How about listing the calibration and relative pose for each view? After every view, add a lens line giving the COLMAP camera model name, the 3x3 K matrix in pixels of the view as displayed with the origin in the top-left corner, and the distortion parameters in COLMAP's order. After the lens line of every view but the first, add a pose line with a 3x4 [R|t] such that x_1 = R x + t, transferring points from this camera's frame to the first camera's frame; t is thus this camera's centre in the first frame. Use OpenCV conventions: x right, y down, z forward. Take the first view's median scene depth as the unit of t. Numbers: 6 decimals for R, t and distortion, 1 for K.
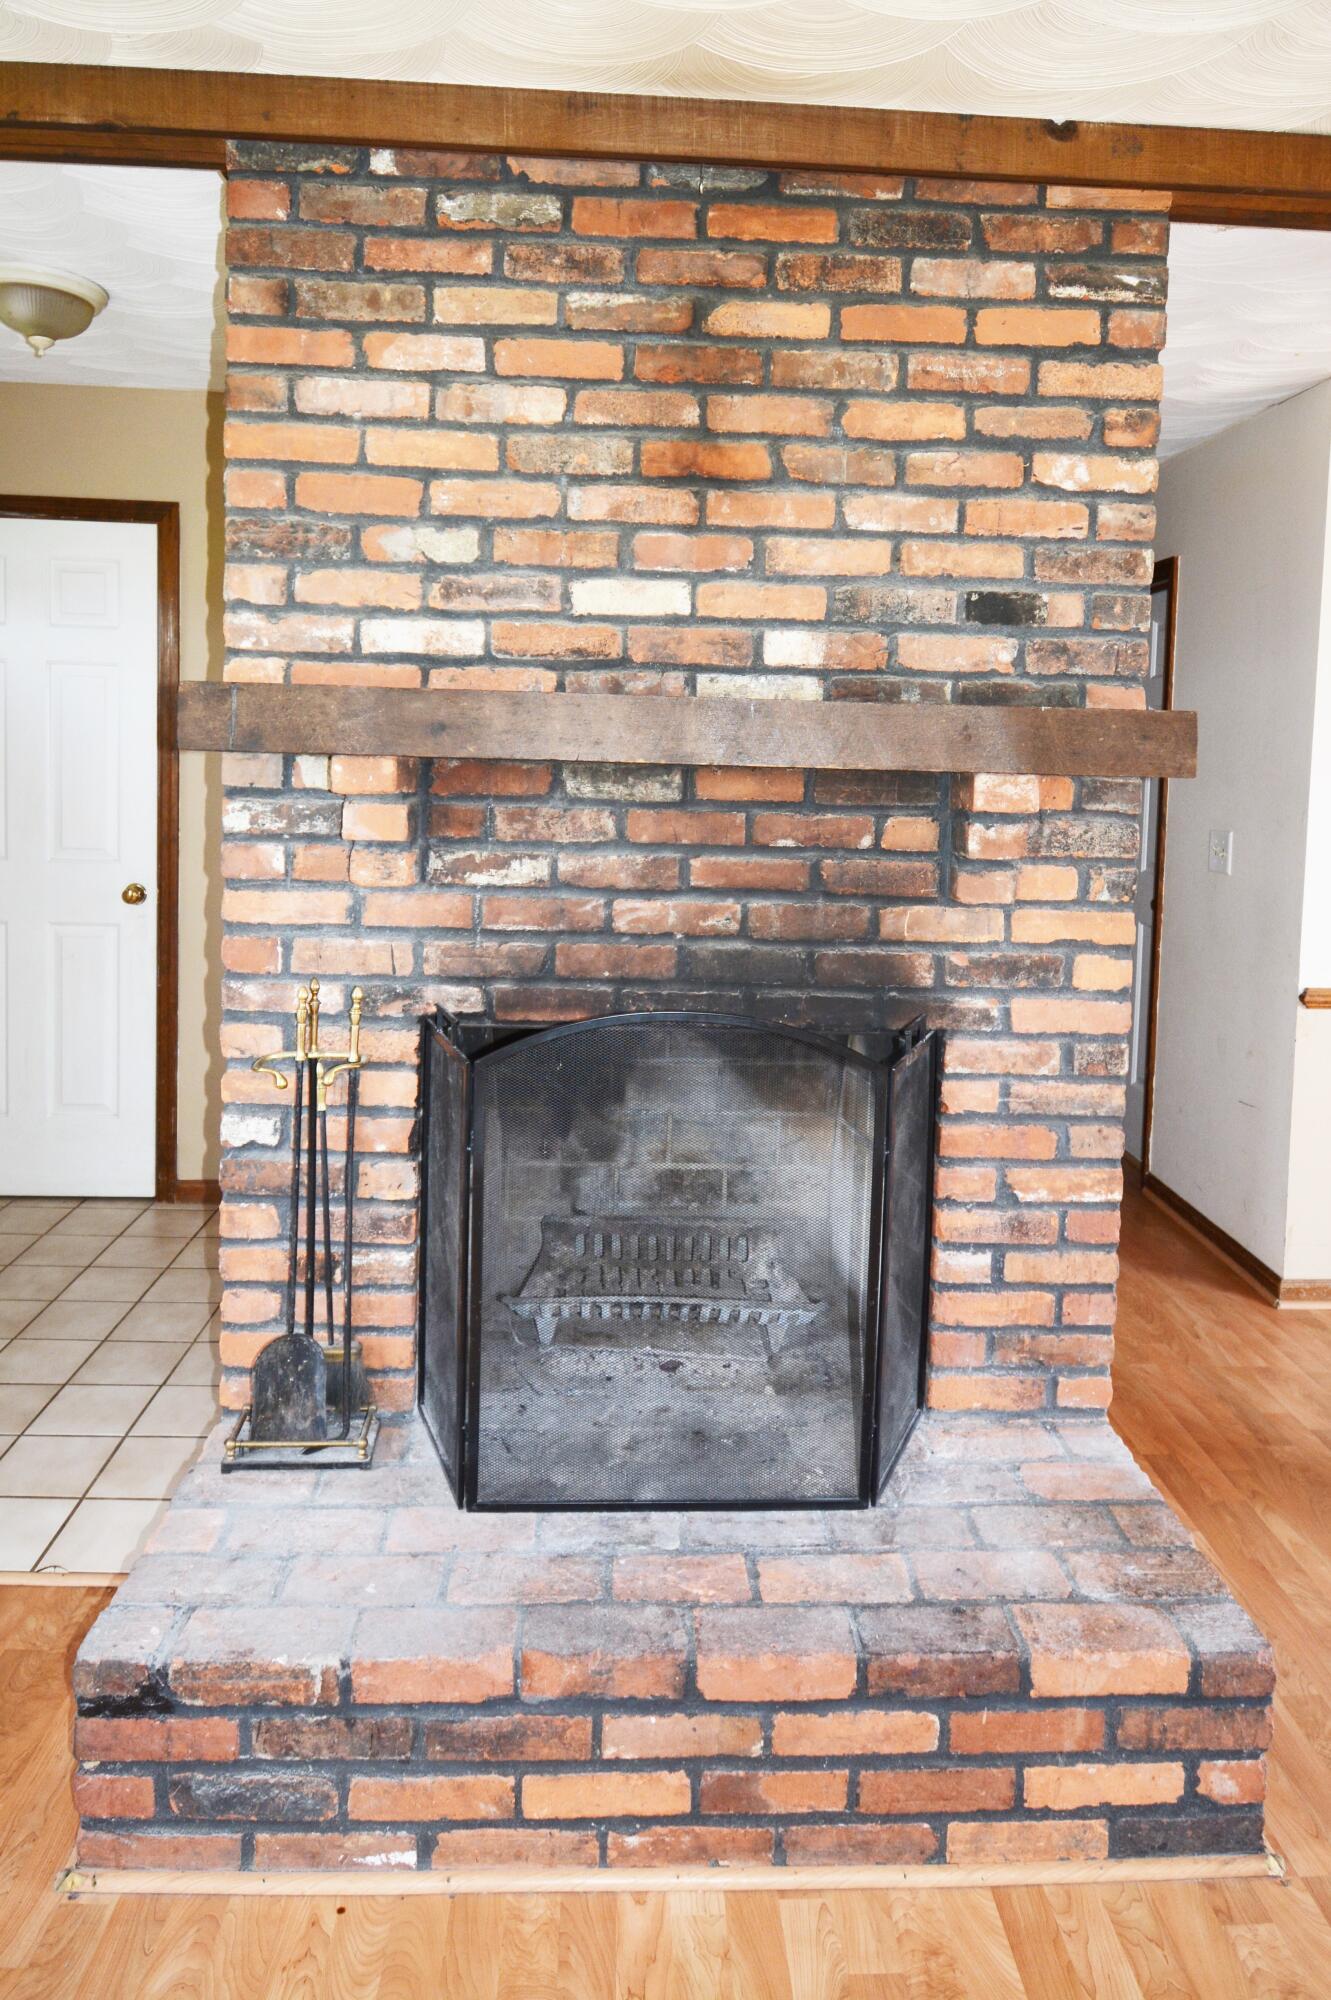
lens RADIAL K [[1245.6, 0, 681.0], [0, 1245.6, 830.5], [0, 0, 1]] dist [0.007565, -0.012602]
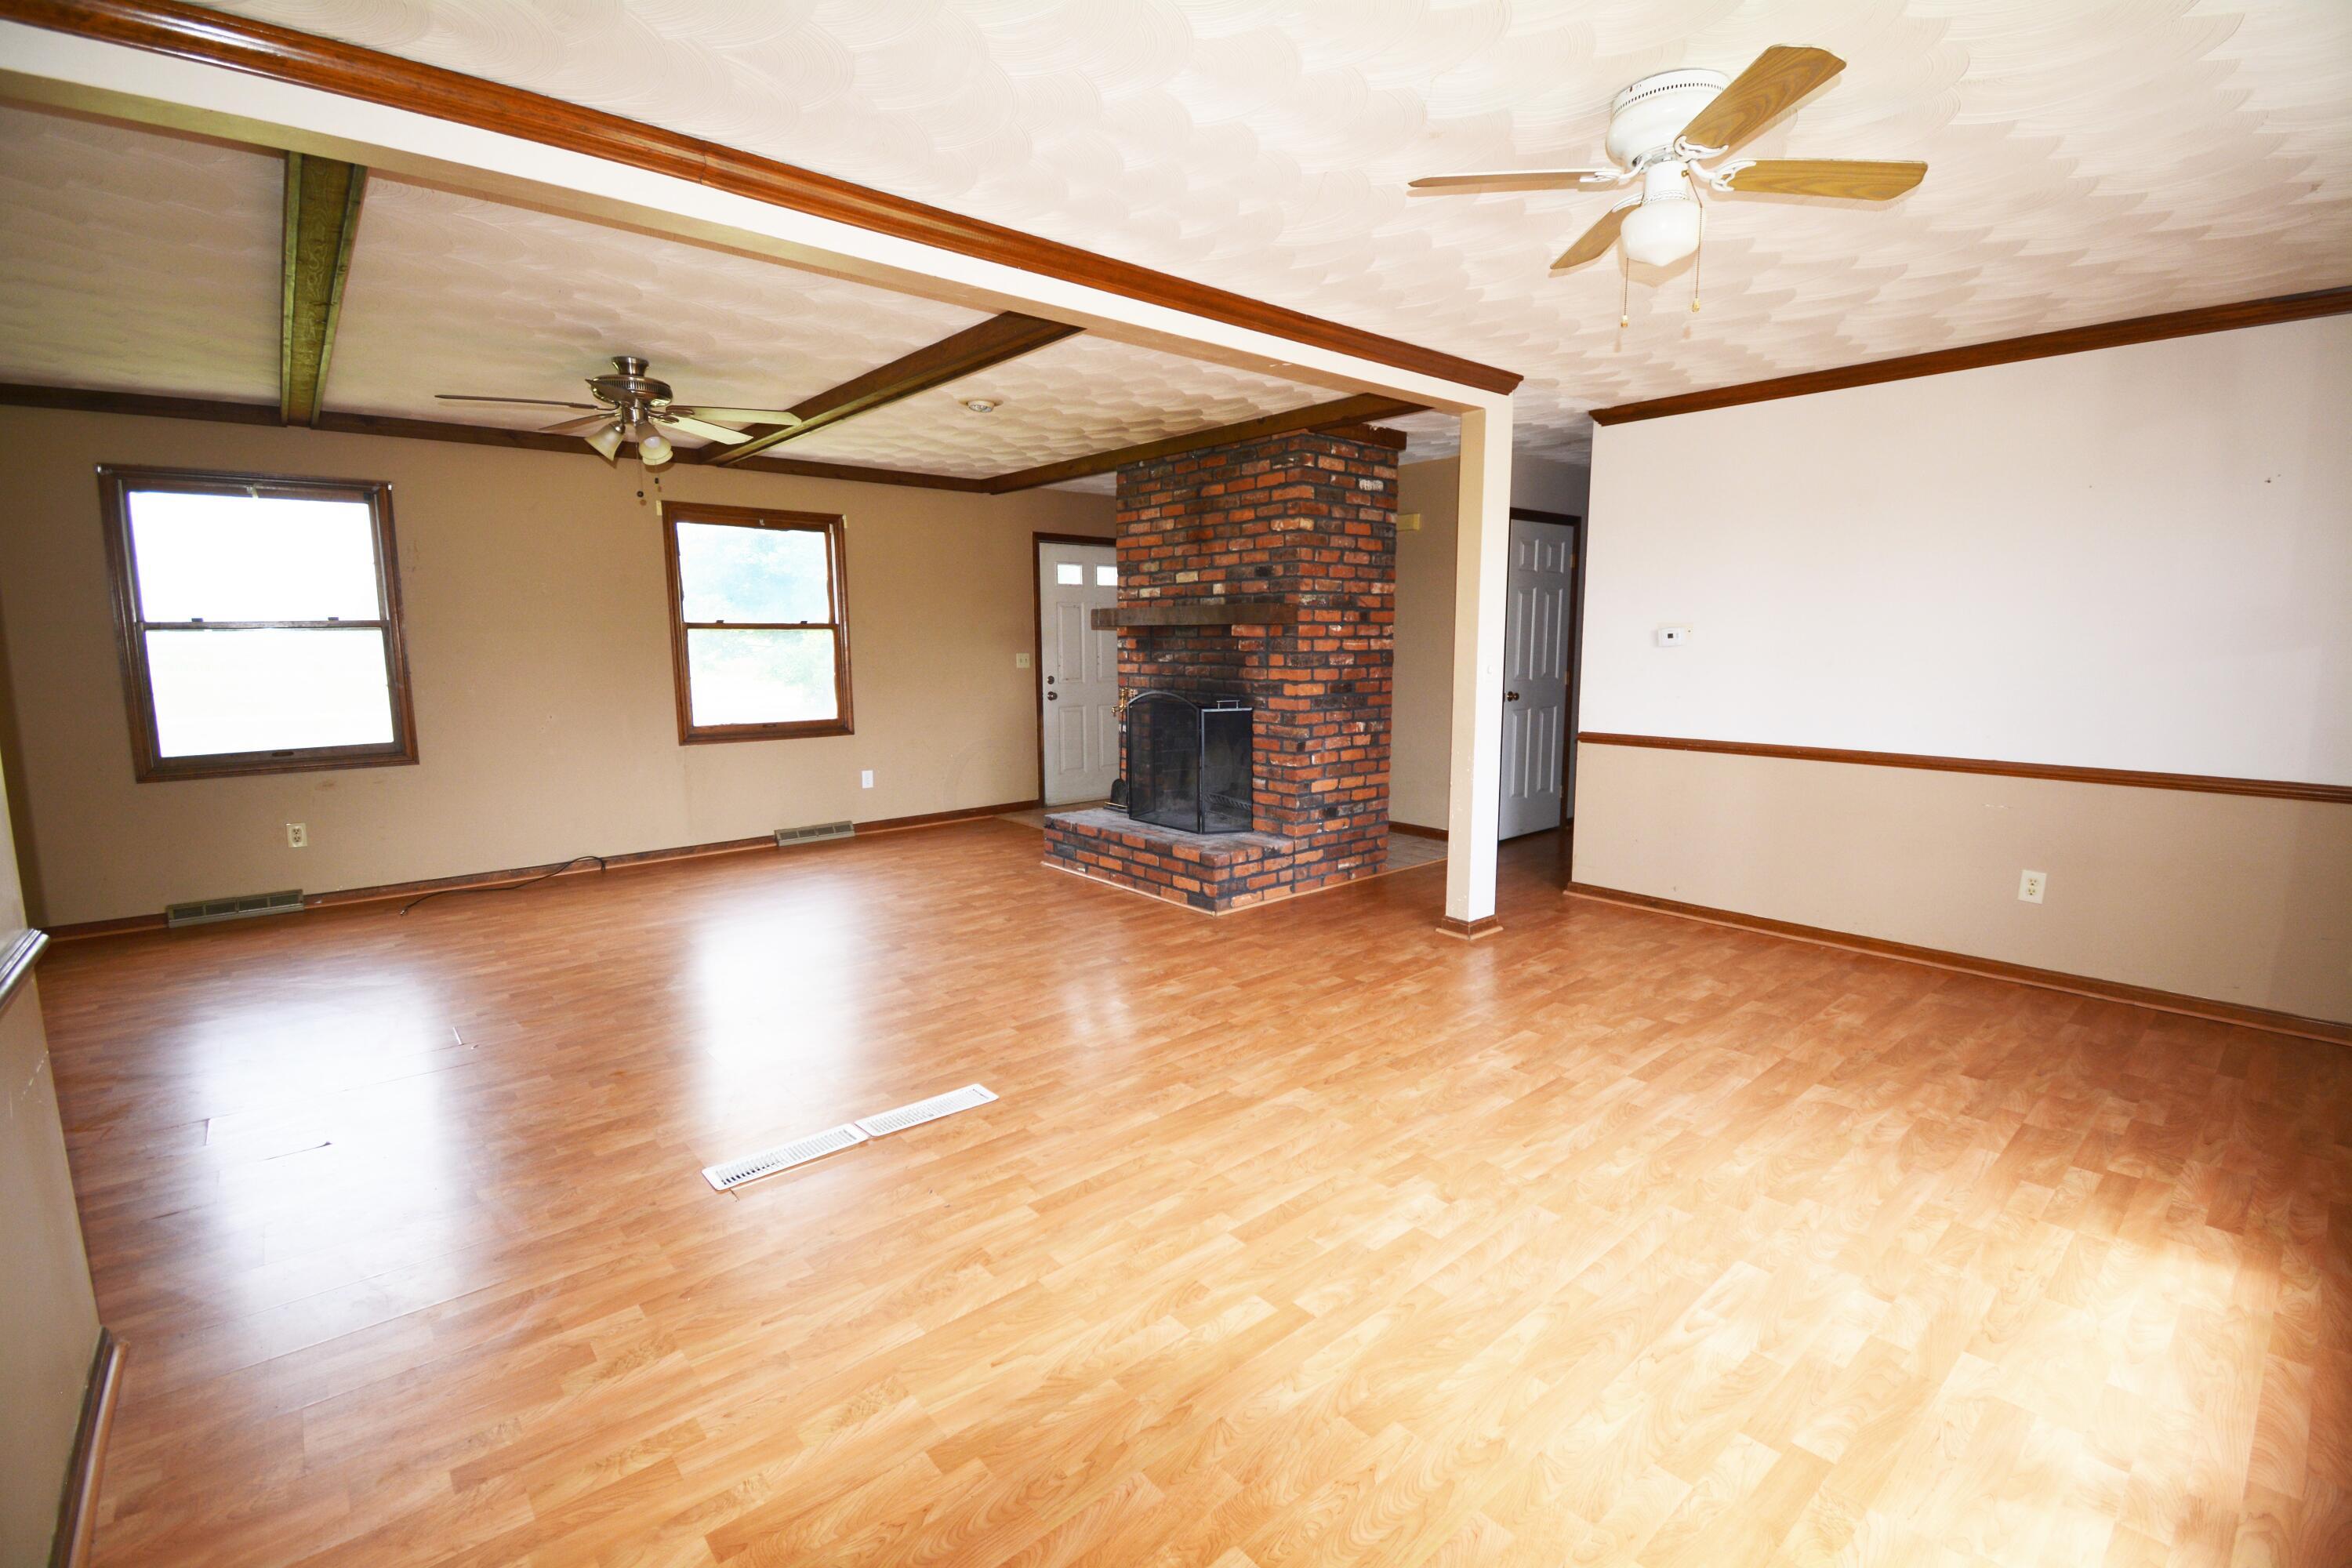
lens RADIAL K [[1033.6, 0, 1187.0], [0, 1033.6, 784.8], [0, 0, 1]] dist [0.007355, -0.013851]
pose [[0.617028, 0.083519, -0.782497, 2.265523], [-0.030425, 0.996140, 0.082332, 0.151214], [0.786353, -0.026994, 0.617187, -0.788756]]
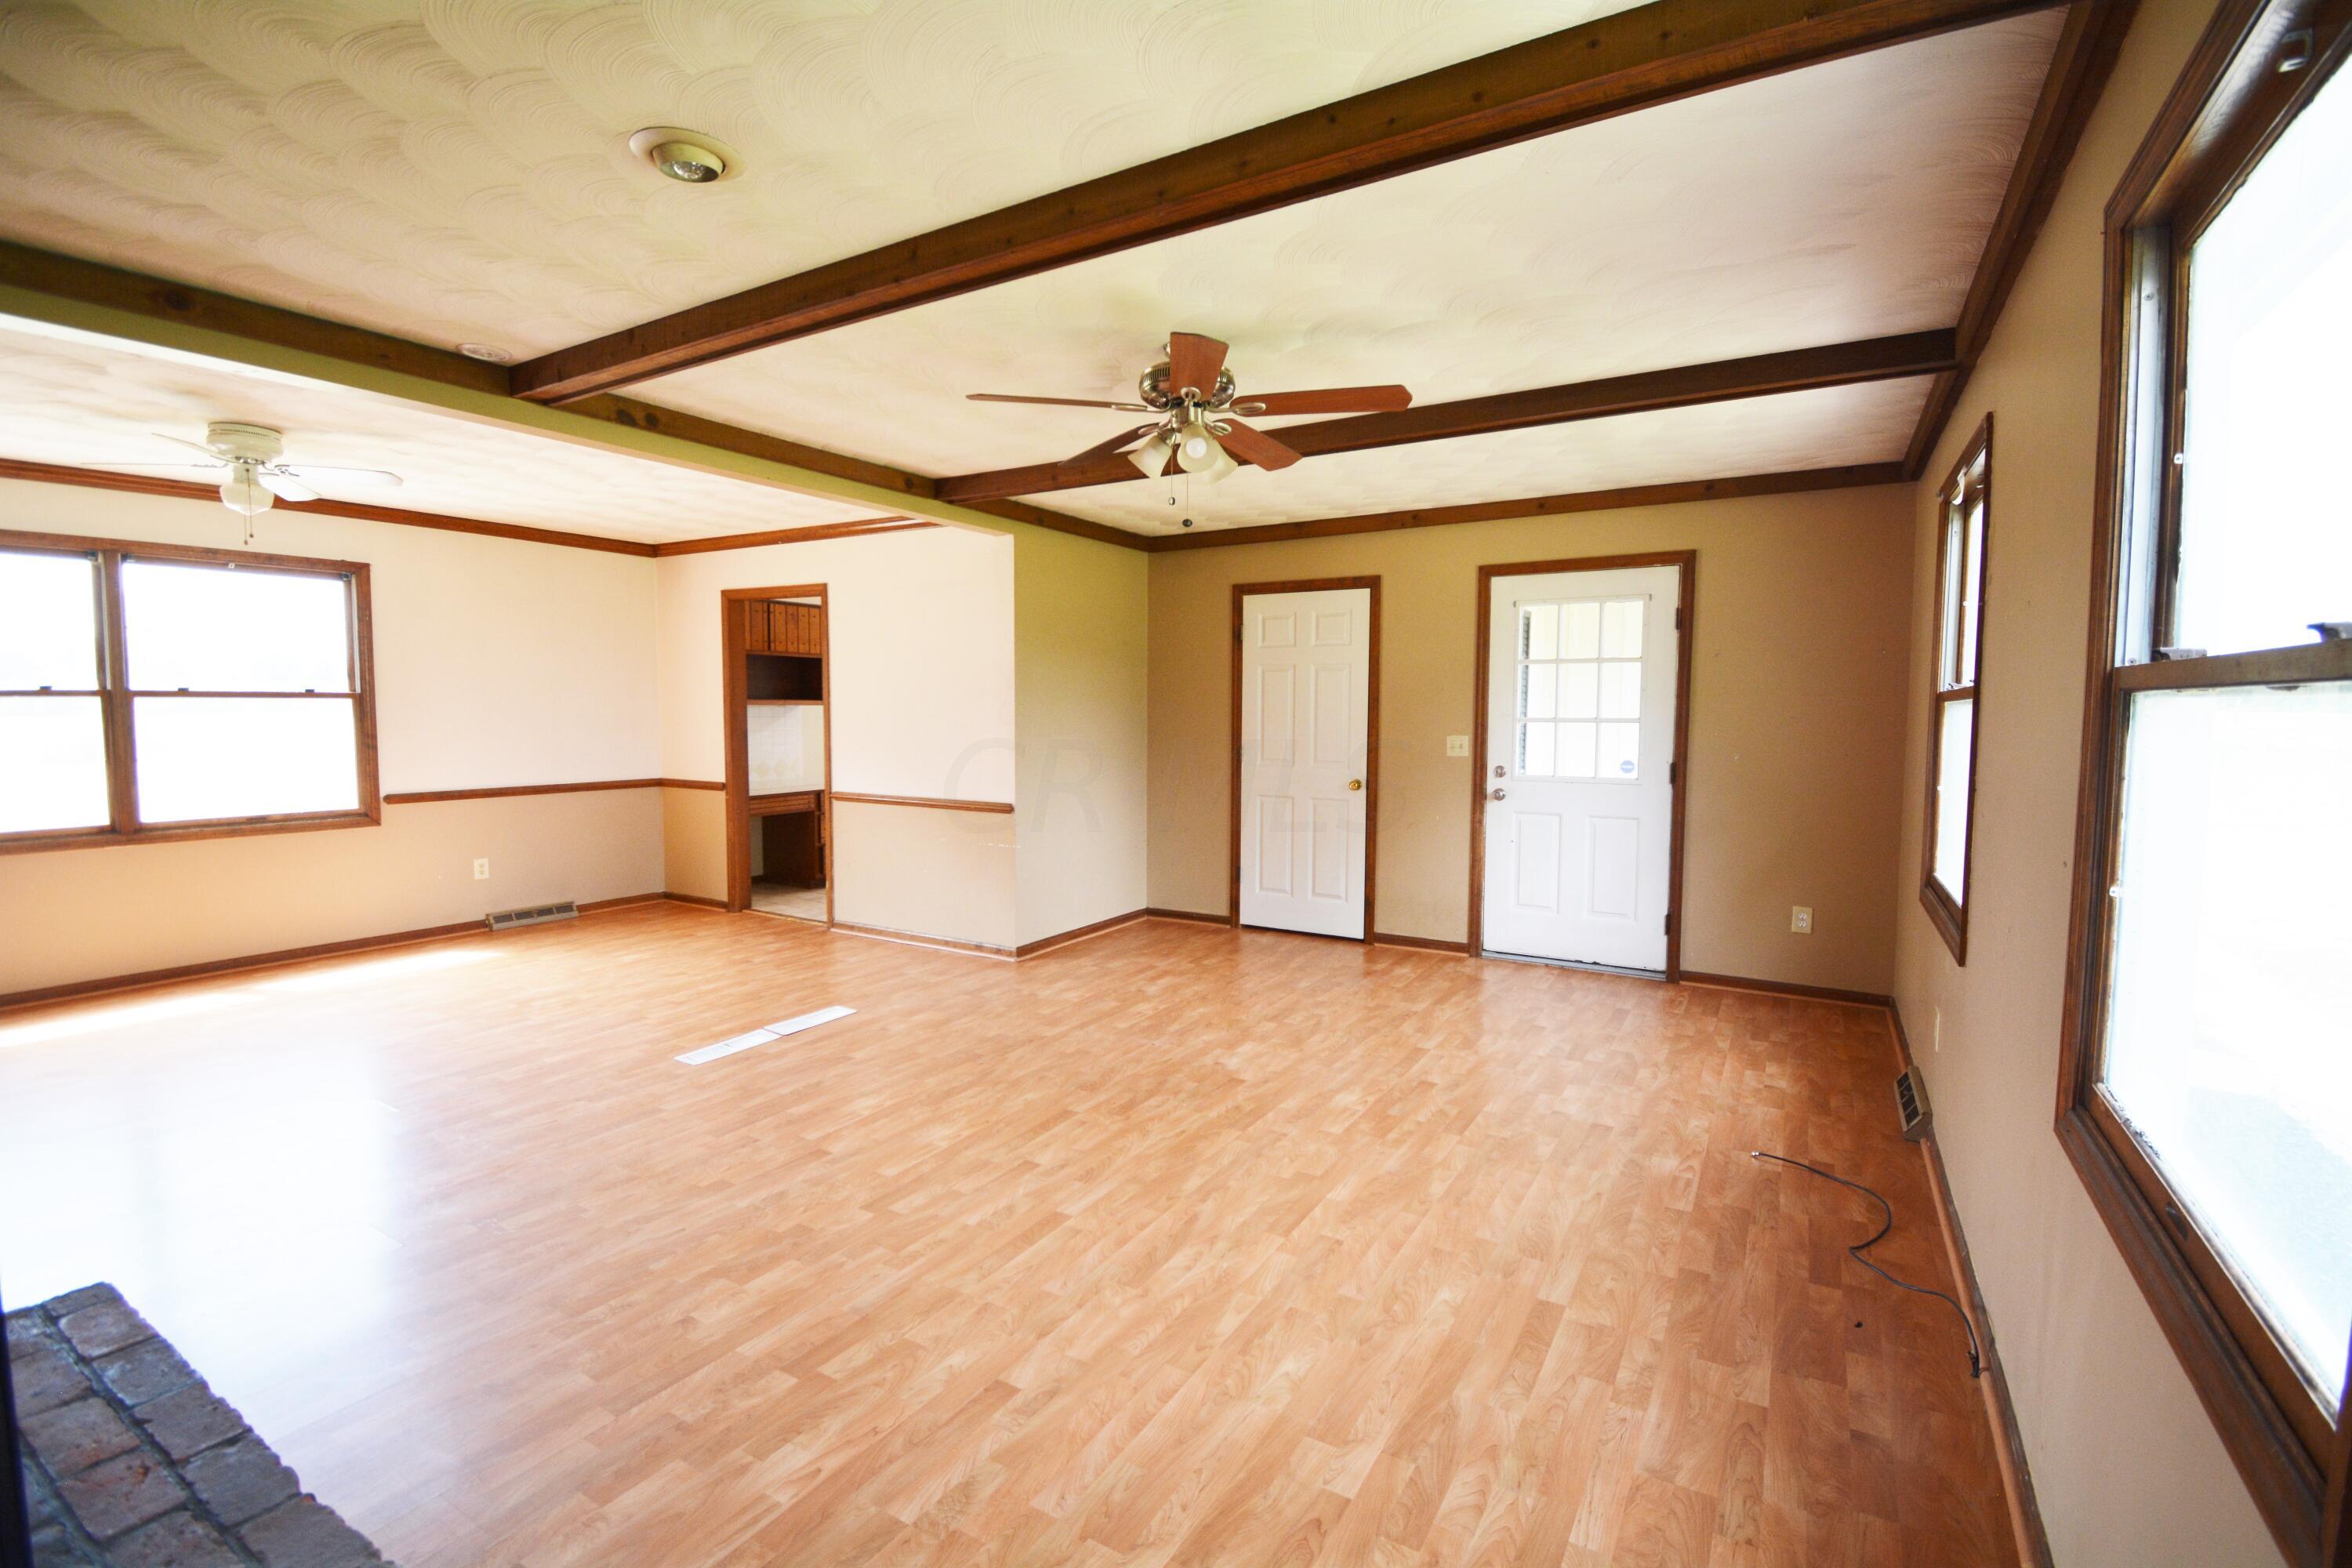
lens RADIAL K [[1033.6, 0, 1186.5], [0, 1033.6, 779.1], [0, 0, 1]] dist [0.007355, -0.013851]
pose [[-0.831536, -0.068602, 0.551219, -0.943701], [0.010736, 0.990174, 0.139428, -0.059145], [-0.555368, 0.121857, -0.822628, 0.948065]]
